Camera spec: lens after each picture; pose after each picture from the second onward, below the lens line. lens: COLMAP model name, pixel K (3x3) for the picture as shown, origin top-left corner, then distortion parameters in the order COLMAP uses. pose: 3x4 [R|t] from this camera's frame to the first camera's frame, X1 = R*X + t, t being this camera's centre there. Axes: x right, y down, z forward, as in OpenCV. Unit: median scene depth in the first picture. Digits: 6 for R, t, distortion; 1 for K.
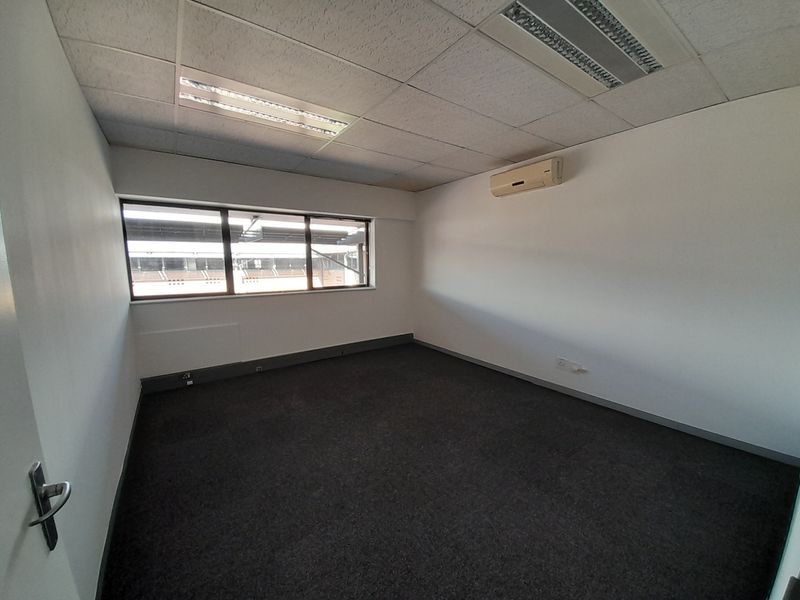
lens RADIAL K [[315.5, 0, 399.7], [0, 315.5, 321.5], [0, 0, 1]] dist [-0.024940, -0.000112]
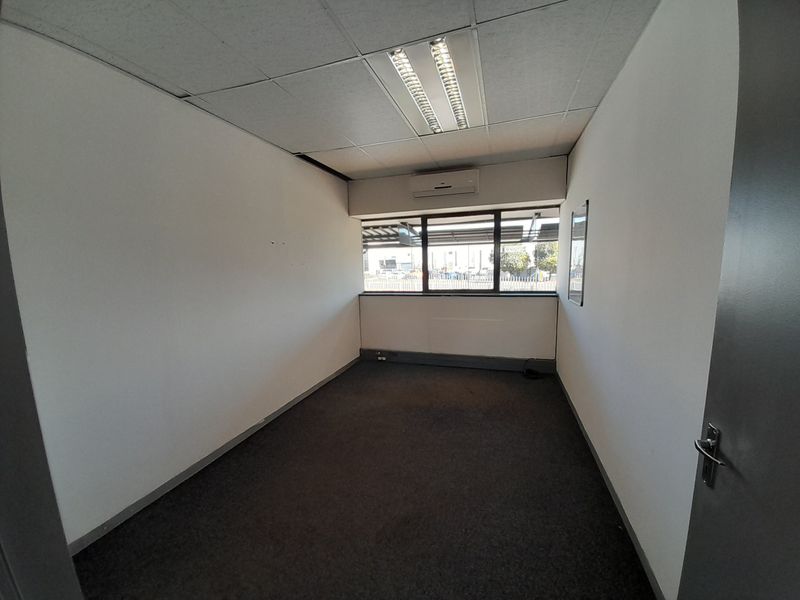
lens RADIAL K [[315.5, 0, 399.7], [0, 315.5, 321.5], [0, 0, 1]] dist [-0.024940, -0.000112]
pose [[0.579009, 0.133171, -0.804372, 0.393101], [-0.130081, 0.989022, 0.070106, -0.055801], [0.804878, 0.064042, 0.589975, 0.296432]]
